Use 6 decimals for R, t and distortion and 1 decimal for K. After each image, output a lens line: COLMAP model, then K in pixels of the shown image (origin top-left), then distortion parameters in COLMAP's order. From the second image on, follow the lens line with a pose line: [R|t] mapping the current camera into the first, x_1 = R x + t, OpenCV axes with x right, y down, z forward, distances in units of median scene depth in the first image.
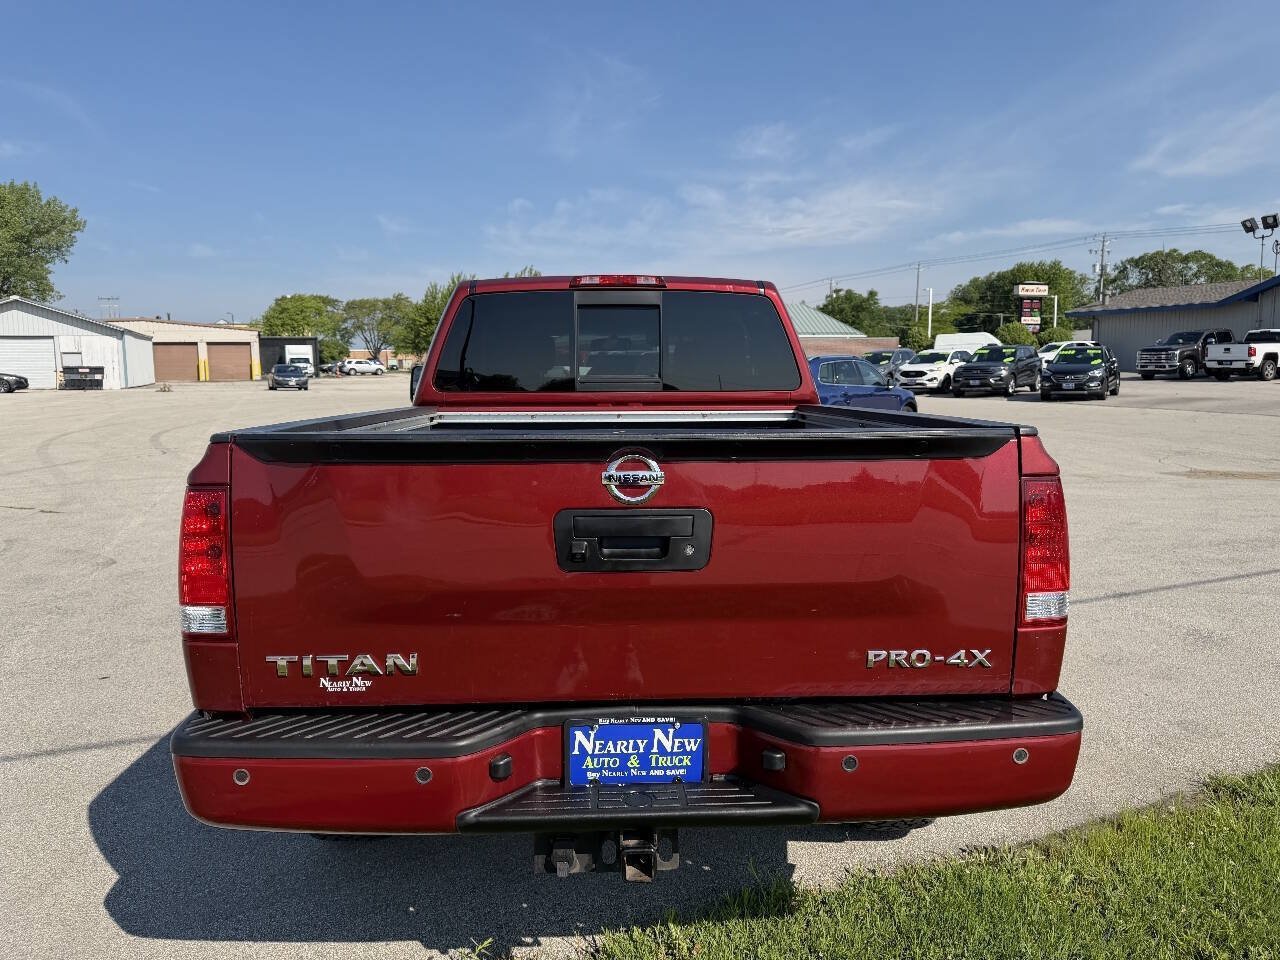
lens RADIAL K [[952.2, 0, 640.0], [0, 952.2, 480.0], [0, 0, 1]] dist [0.002158, -0.009490]
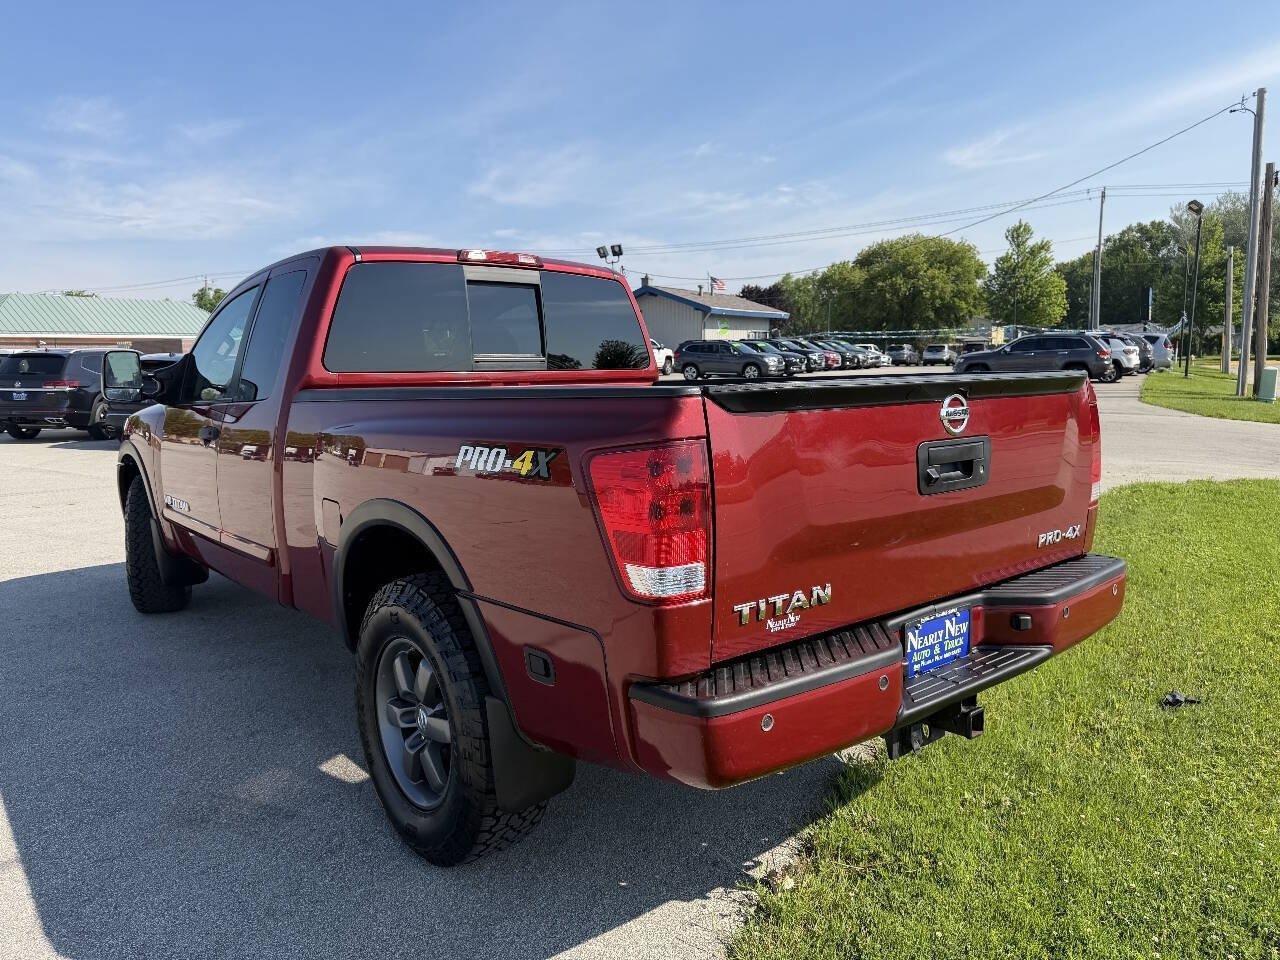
lens RADIAL K [[952.2, 0, 640.0], [0, 952.2, 480.0], [0, 0, 1]] dist [0.002158, -0.009490]
pose [[0.783634, -0.072465, 0.616982, -0.536756], [0.076718, 0.996859, 0.019641, 0.013314], [-0.616467, 0.031942, 0.786732, 0.137587]]
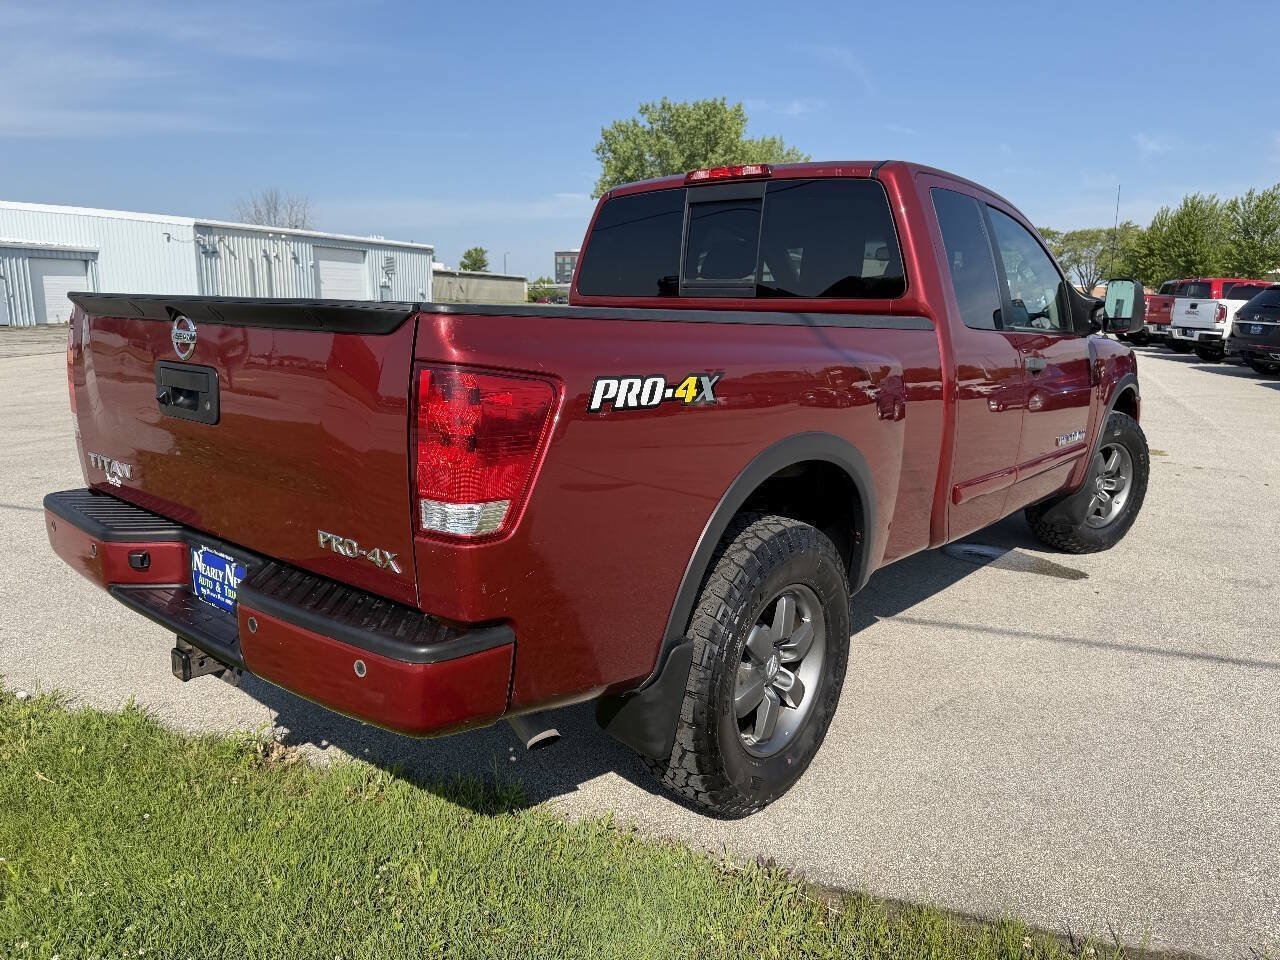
lens RADIAL K [[938.4, 0, 643.4], [0, 938.4, 511.8], [0, 0, 1]] dist [0.006417, -0.005883]
pose [[0.722529, 0.163055, -0.671837, 0.582856], [-0.097076, 0.986089, 0.134923, -0.000947], [0.684491, -0.032267, 0.728307, 0.269973]]
